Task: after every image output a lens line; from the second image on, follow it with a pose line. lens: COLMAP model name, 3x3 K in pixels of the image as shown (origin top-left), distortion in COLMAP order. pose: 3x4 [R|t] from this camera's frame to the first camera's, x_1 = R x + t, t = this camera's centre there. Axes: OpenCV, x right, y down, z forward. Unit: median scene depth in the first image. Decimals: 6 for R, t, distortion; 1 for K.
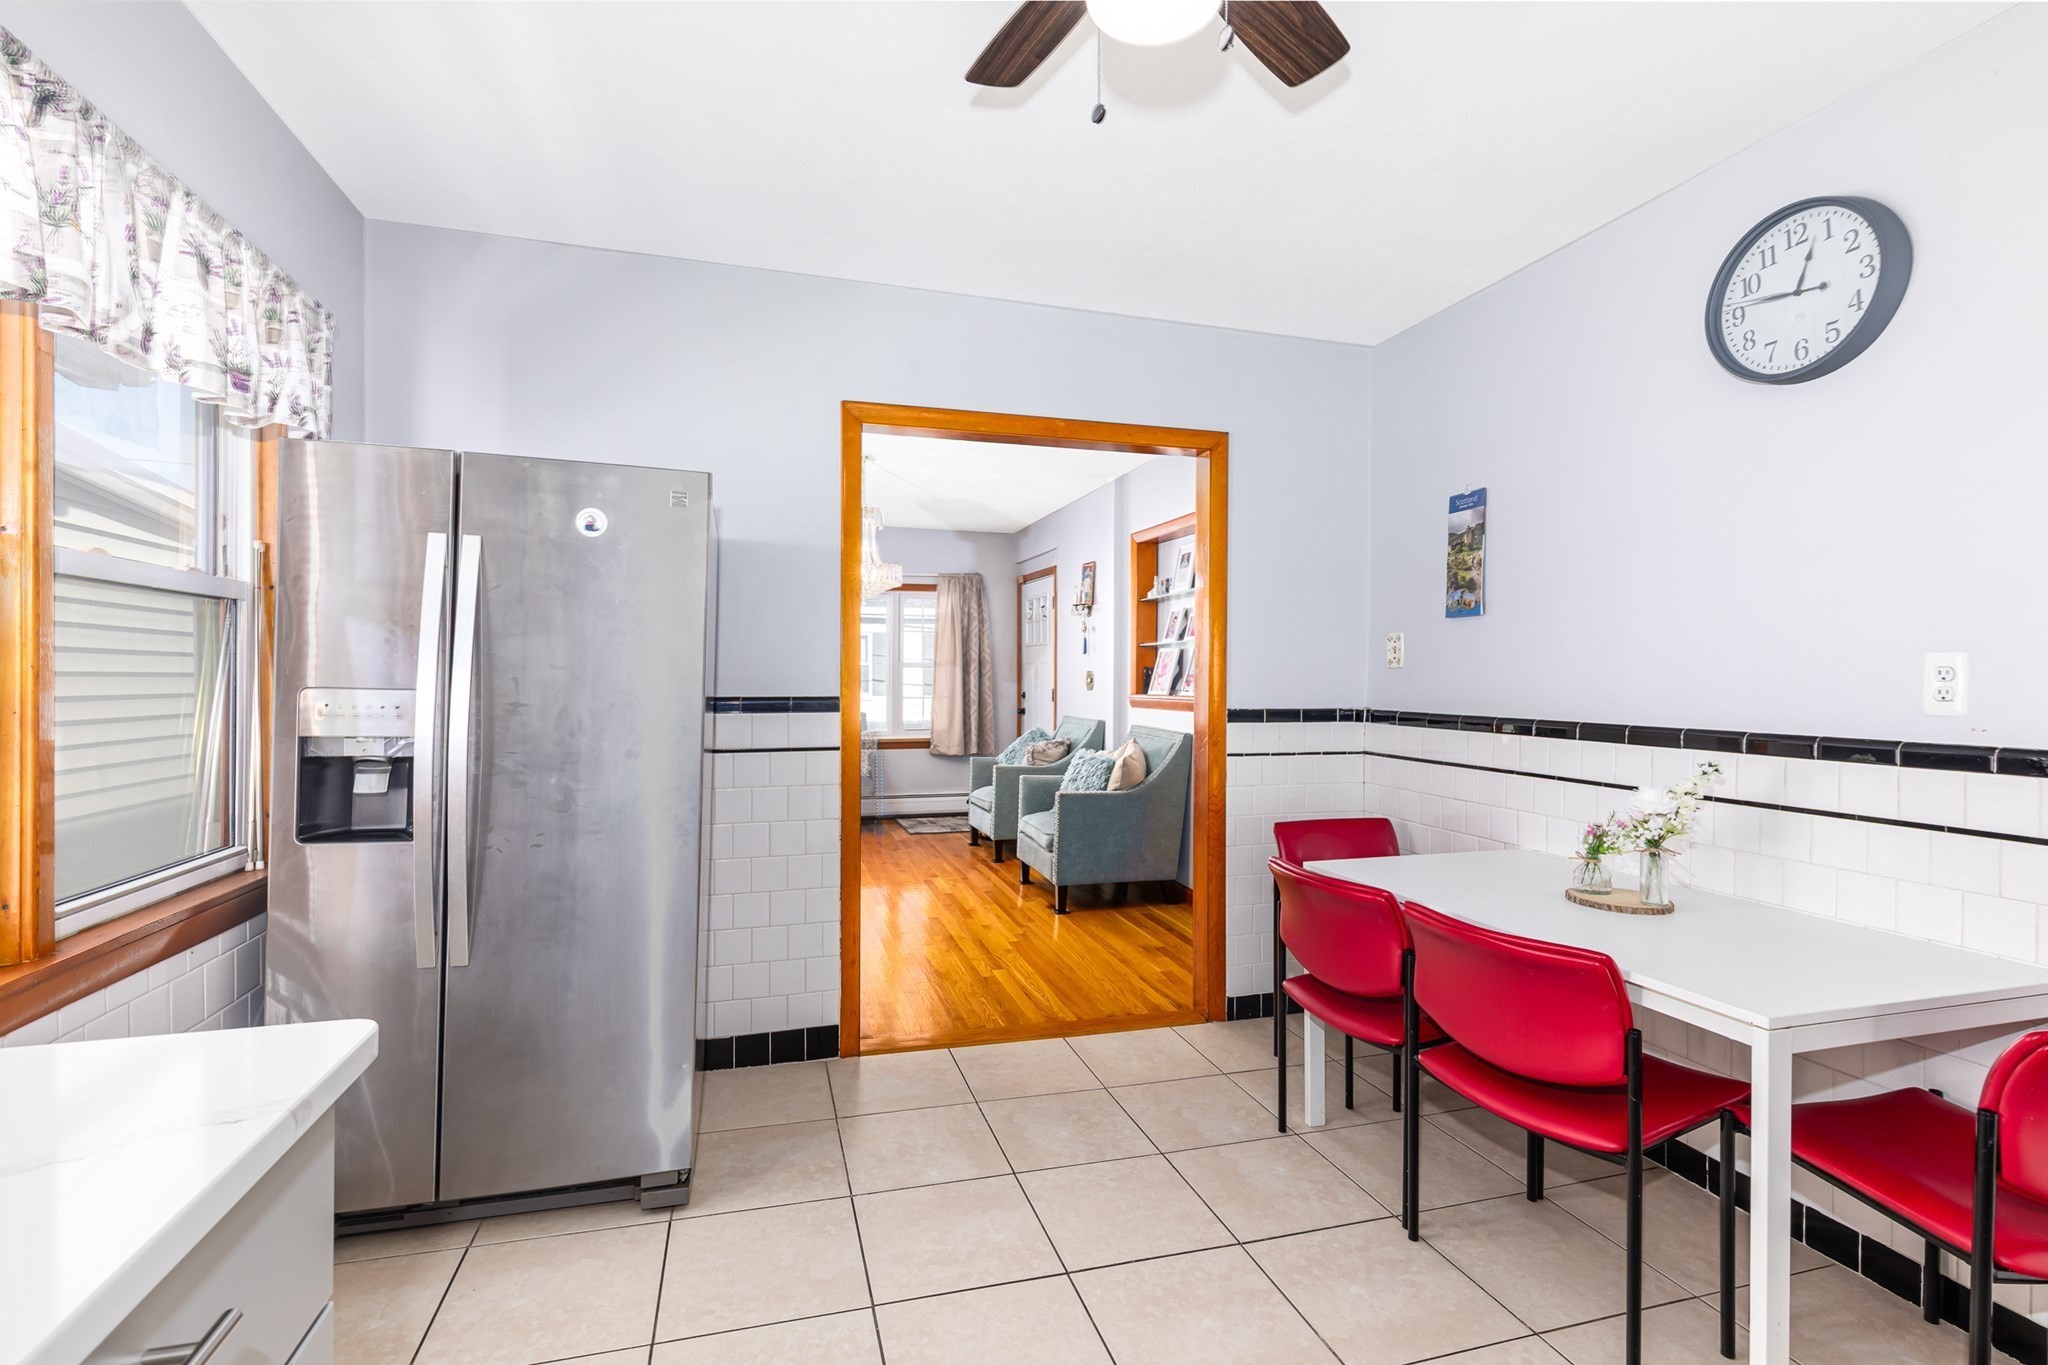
lens RADIAL K [[939.6, 0, 1024.2], [0, 939.6, 670.1], [0, 0, 1]] dist [0.005155, 0.000300]
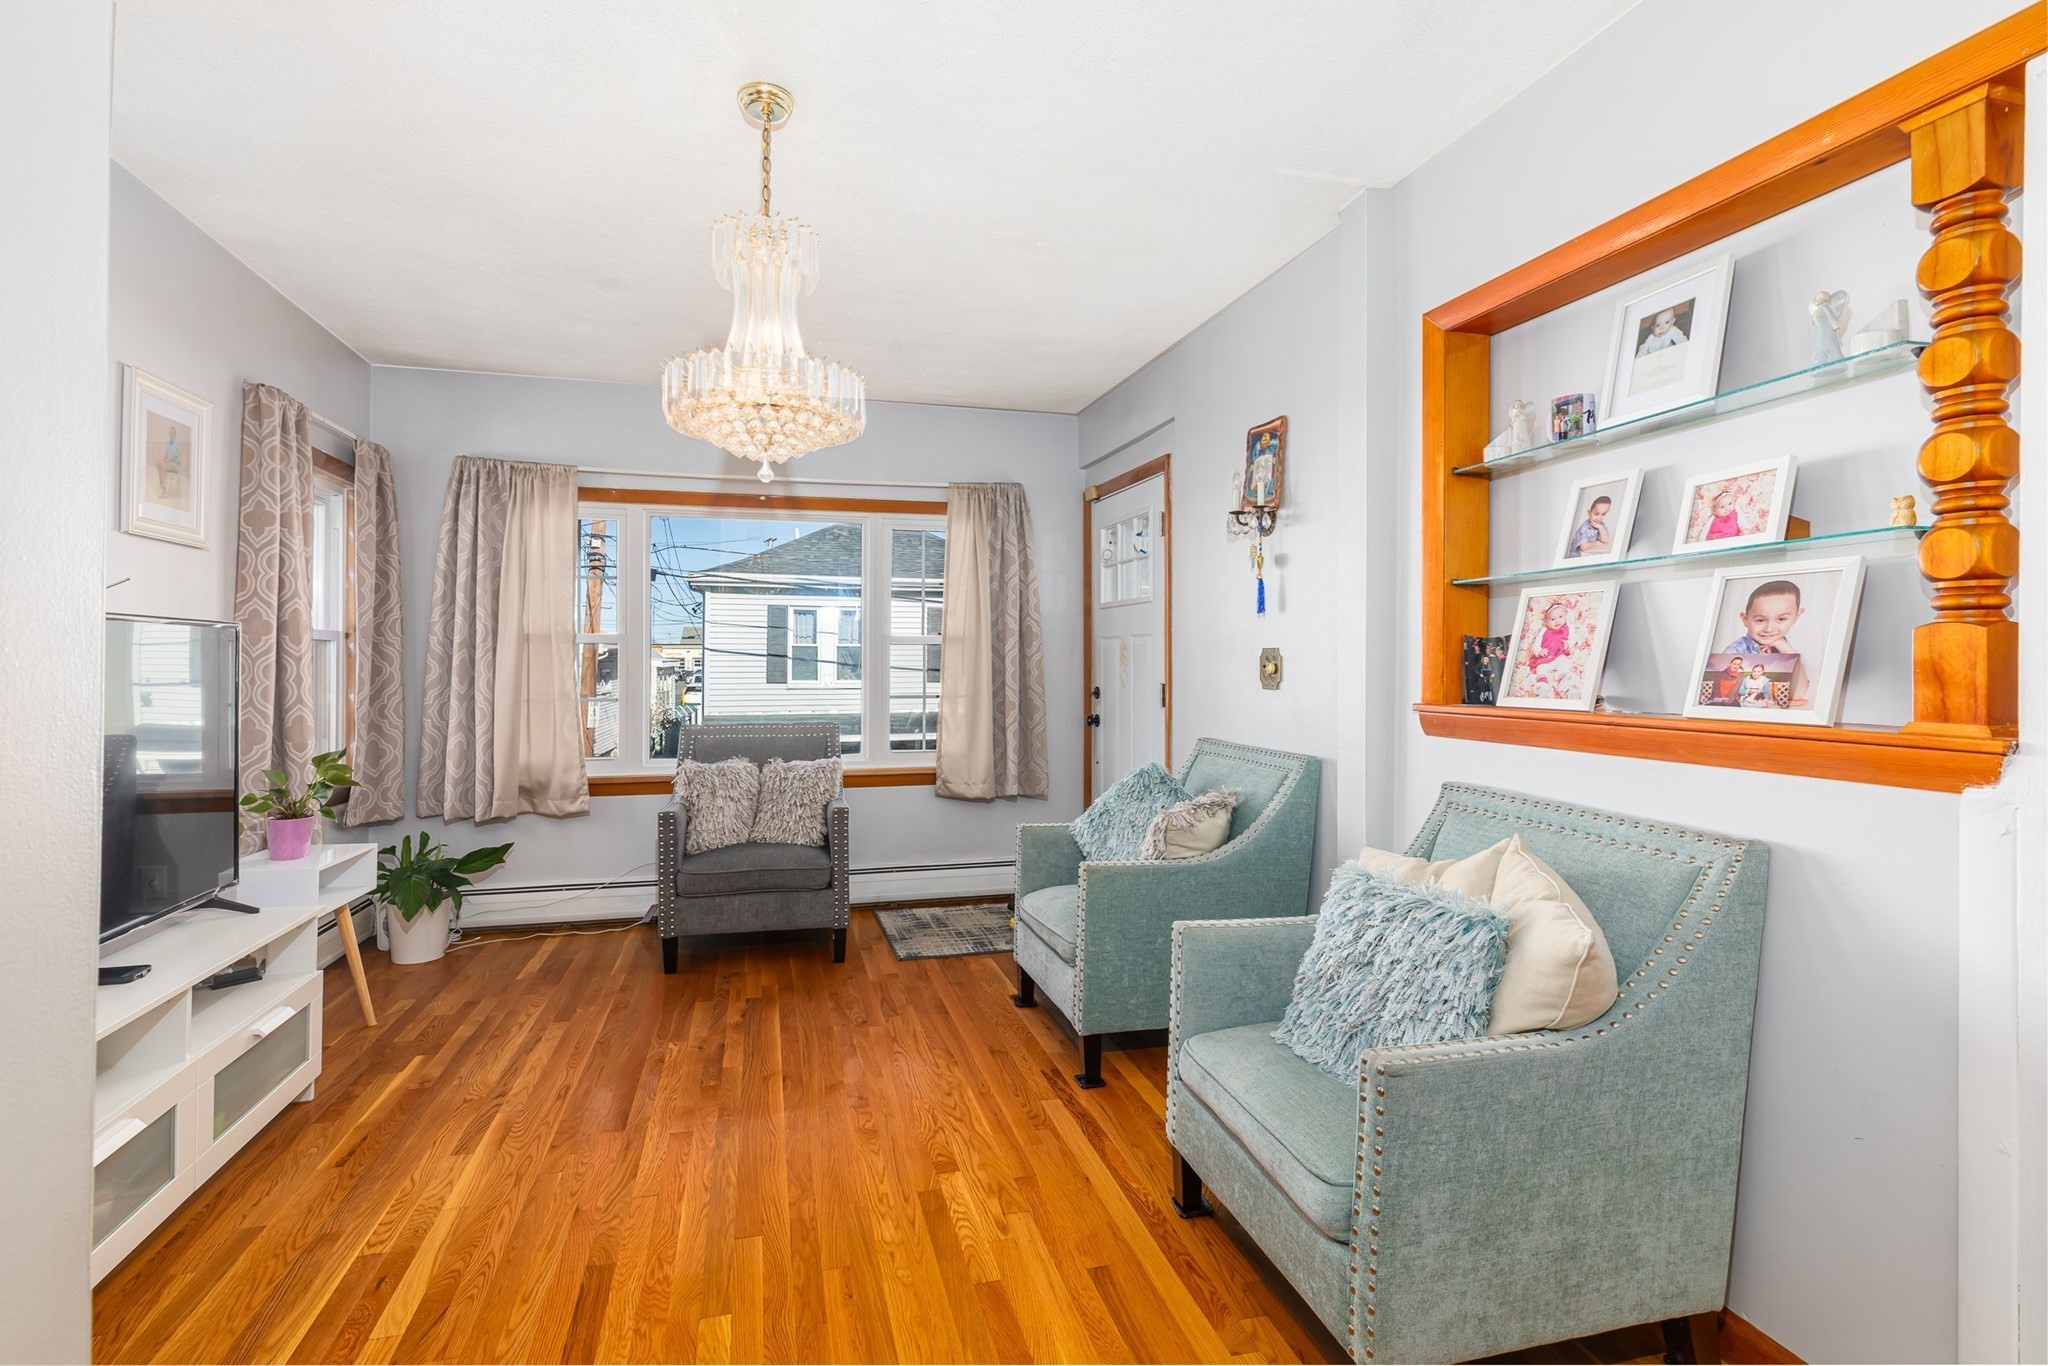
lens RADIAL K [[939.6, 0, 1025.1], [0, 939.6, 670.0], [0, 0, 1]] dist [0.005155, 0.000300]
pose [[0.999982, 0.001864, -0.005639, -0.044364], [-0.001776, 0.999877, 0.015554, 0.003908], [0.005667, -0.015544, 0.999863, 0.446847]]
